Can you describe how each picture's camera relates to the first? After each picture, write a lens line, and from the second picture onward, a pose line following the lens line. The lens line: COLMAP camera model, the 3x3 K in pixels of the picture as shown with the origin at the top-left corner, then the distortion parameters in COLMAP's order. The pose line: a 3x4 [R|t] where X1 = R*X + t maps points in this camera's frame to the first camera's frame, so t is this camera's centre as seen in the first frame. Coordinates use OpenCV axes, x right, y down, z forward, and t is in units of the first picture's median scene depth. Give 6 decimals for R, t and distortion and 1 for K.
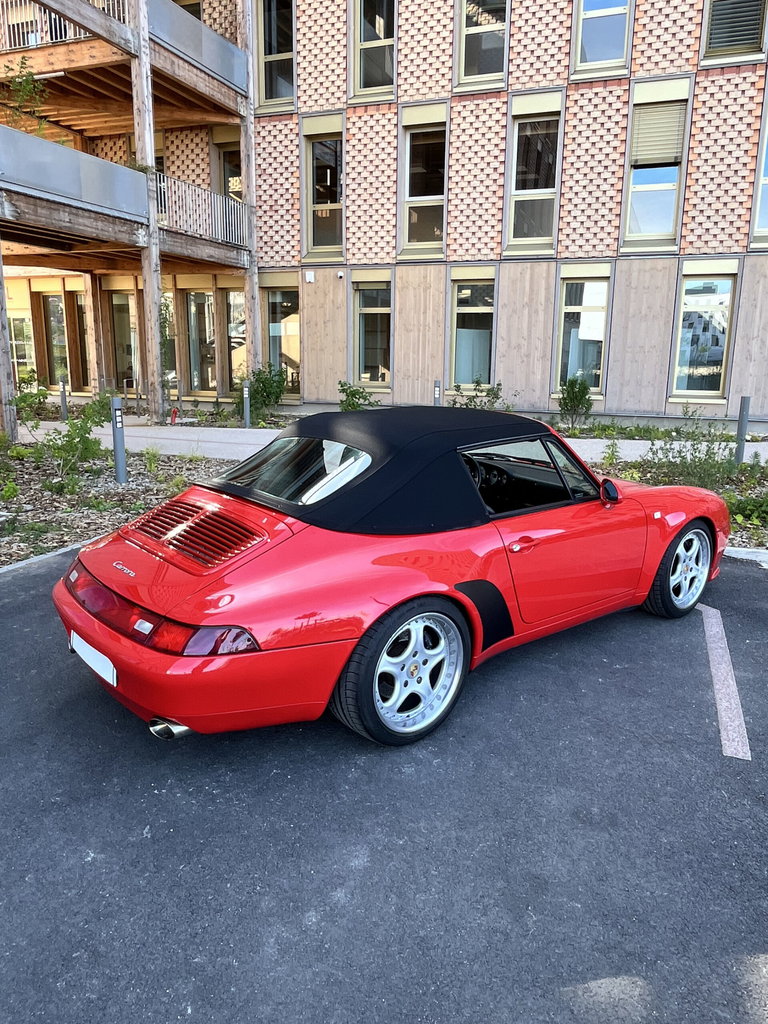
lens RADIAL K [[762.1, 0, 384.2], [0, 762.1, 504.4], [0, 0, 1]] dist [-0.015303, 0.013916]
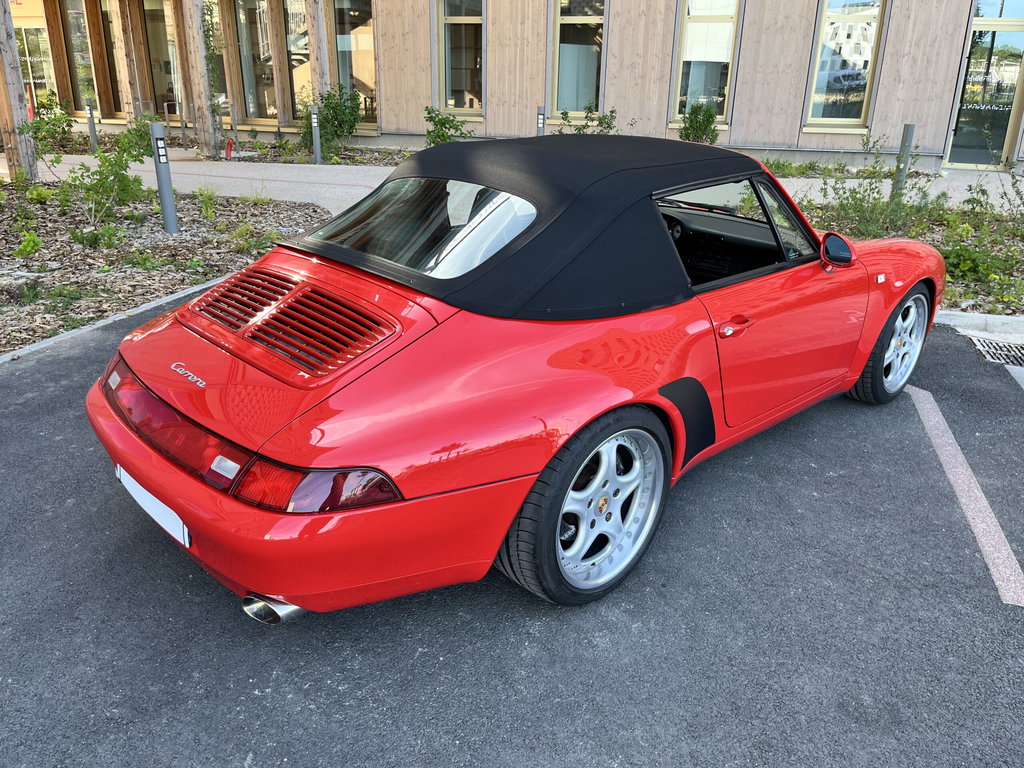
lens RADIAL K [[798.1, 0, 510.3], [0, 798.1, 381.2], [0, 0, 1]] dist [0.066640, -0.104111]
pose [[0.998173, -0.016442, 0.058143, -0.075498], [0.006710, 0.986476, 0.163768, -0.021918], [-0.060050, -0.163078, 0.984784, 0.214749]]
